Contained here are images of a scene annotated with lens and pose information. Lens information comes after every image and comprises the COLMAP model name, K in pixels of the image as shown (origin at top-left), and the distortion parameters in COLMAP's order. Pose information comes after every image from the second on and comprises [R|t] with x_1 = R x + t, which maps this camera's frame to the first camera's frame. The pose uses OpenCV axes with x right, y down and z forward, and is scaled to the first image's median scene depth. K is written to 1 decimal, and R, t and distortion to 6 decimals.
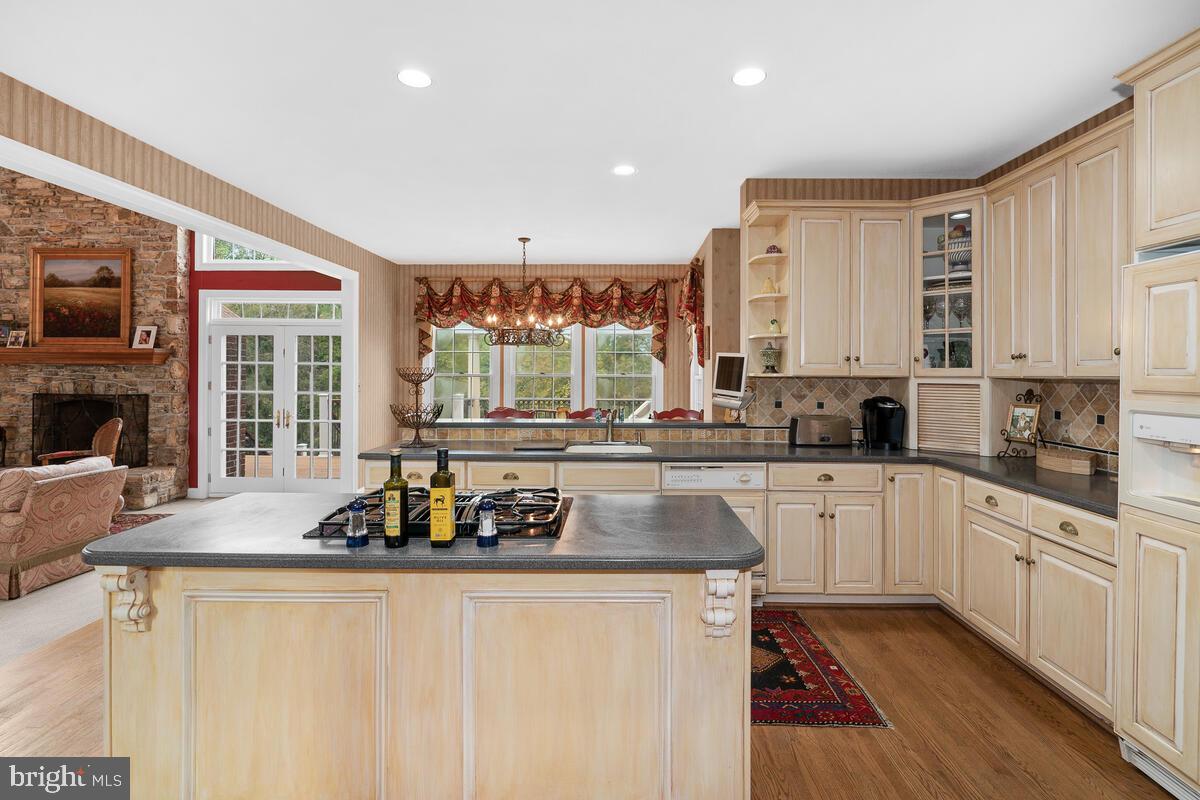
lens RADIAL K [[548.8, 0, 656.1], [0, 548.8, 378.8], [0, 0, 1]] dist [-0.001553, 0.002172]
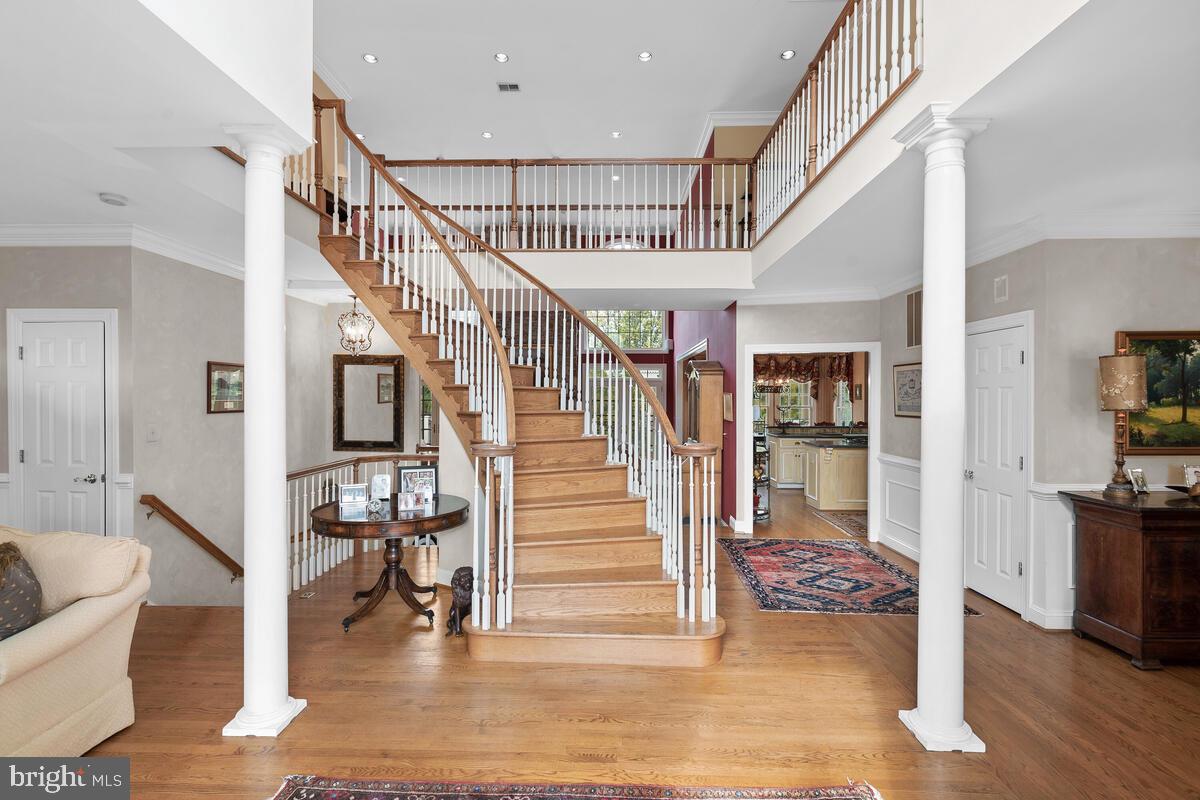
lens RADIAL K [[548.8, 0, 600.4], [0, 548.8, 405.5], [0, 0, 1]] dist [-0.001553, 0.002172]
pose [[0.999587, 0.000842, -0.028726, -0.799125], [-0.000979, 0.999988, -0.004743, -0.001605], [0.028722, 0.004769, 0.999576, -1.077423]]
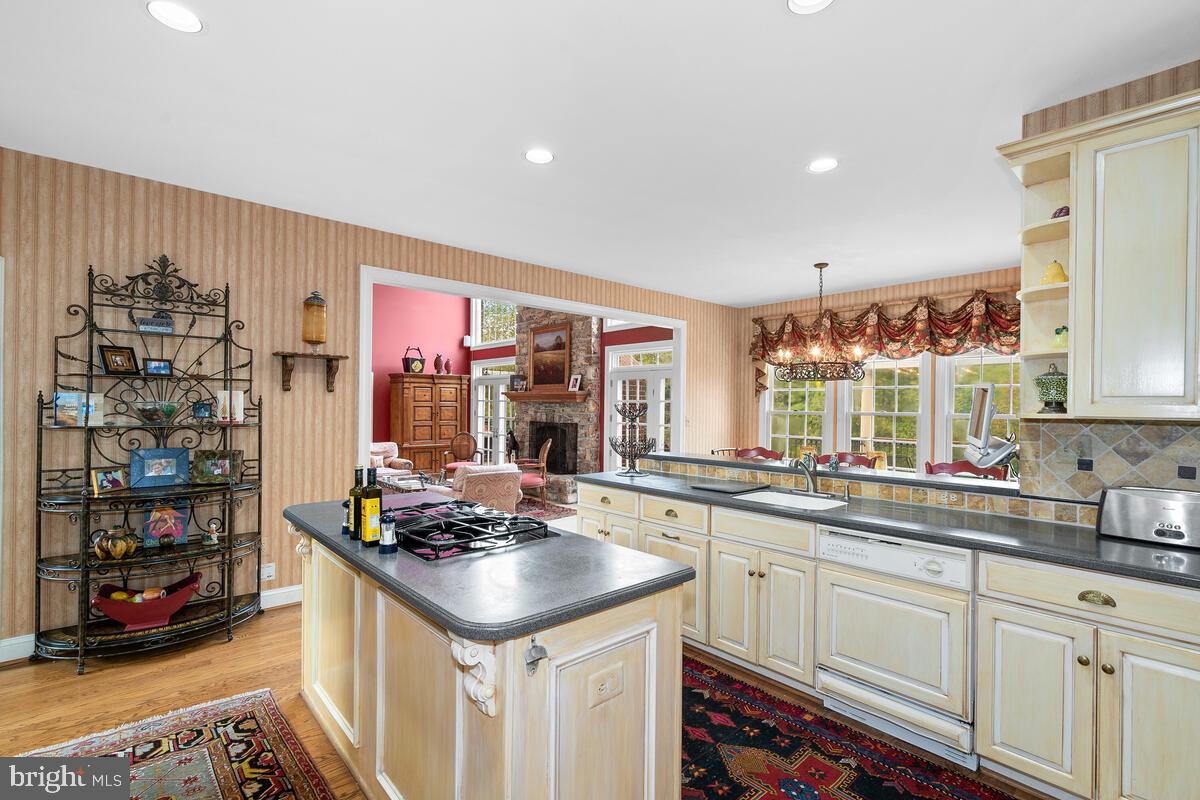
lens RADIAL K [[548.8, 0, 606.4], [0, 548.8, 411.0], [0, 0, 1]] dist [-0.001553, 0.002172]
pose [[0.673132, 0.009771, -0.739458, 0.172345], [-0.017930, 0.999834, -0.003110, -0.000905], [0.739305, 0.015352, 0.673195, 0.107982]]
